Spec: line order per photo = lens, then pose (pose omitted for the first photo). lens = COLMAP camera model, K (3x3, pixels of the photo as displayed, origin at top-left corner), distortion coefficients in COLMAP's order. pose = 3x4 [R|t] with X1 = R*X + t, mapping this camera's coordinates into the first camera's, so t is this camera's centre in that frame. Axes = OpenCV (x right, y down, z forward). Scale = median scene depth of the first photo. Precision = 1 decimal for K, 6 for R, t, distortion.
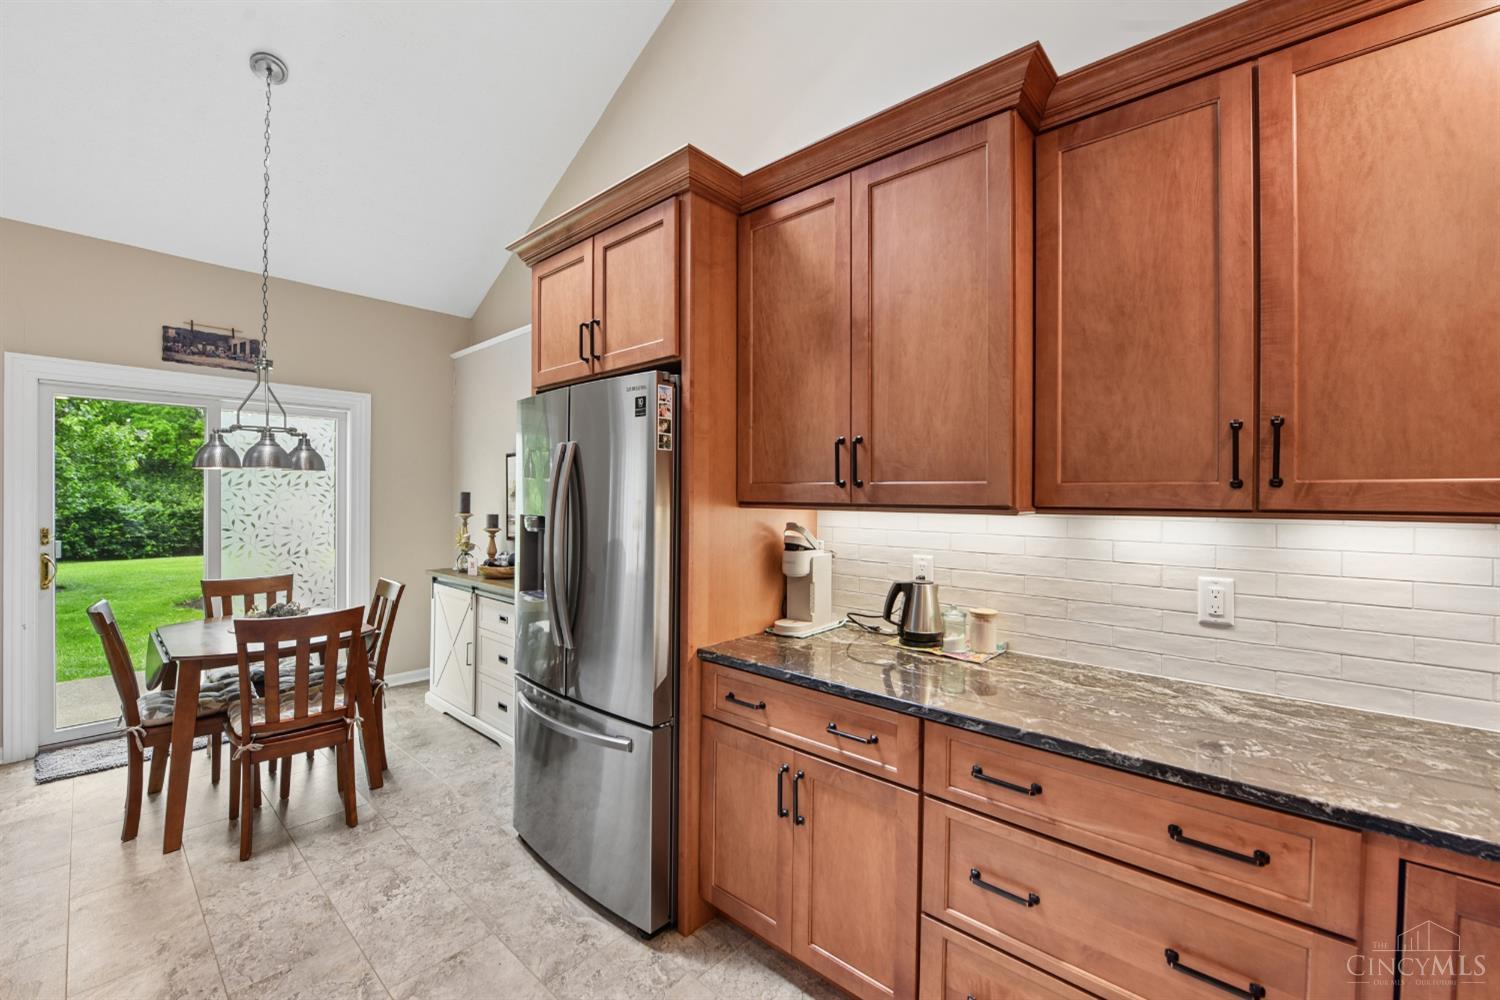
lens RADIAL K [[613.6, 0, 765.0], [0, 613.6, 498.0], [0, 0, 1]] dist [-0.015975, -0.000625]
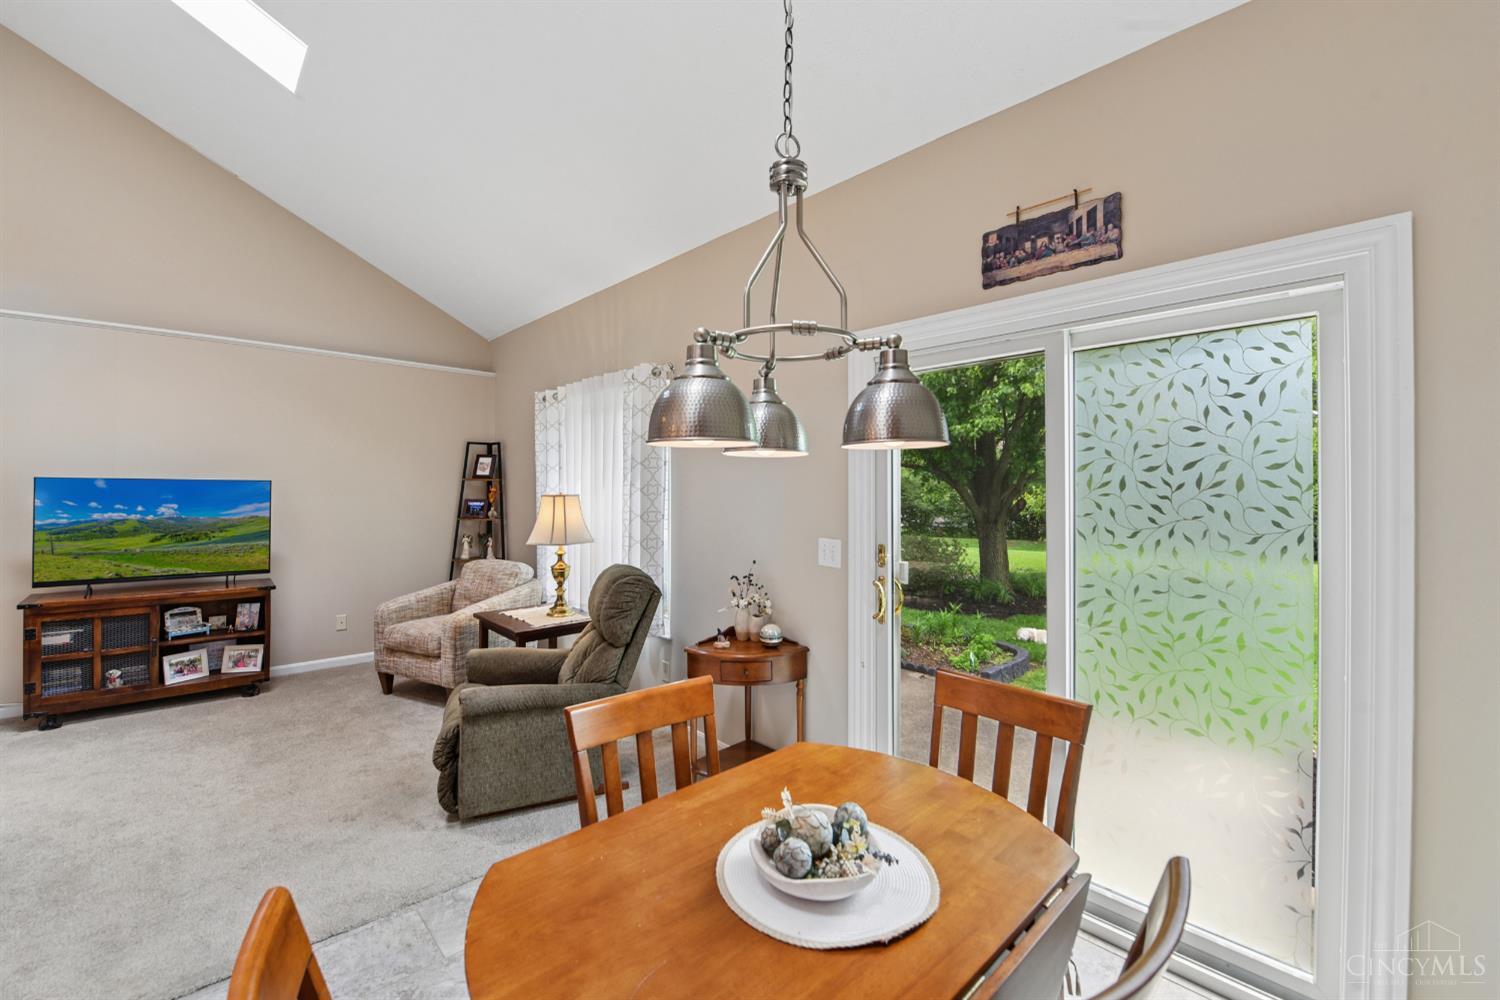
lens RADIAL K [[609.2, 0, 757.7], [0, 609.2, 485.5], [0, 0, 1]] dist [-0.010698, -0.005205]
pose [[-0.087025, -0.016305, -0.996073, -0.415176], [-0.010067, 0.999829, -0.015487, -0.015155], [0.996155, 0.008680, -0.087174, 0.958816]]
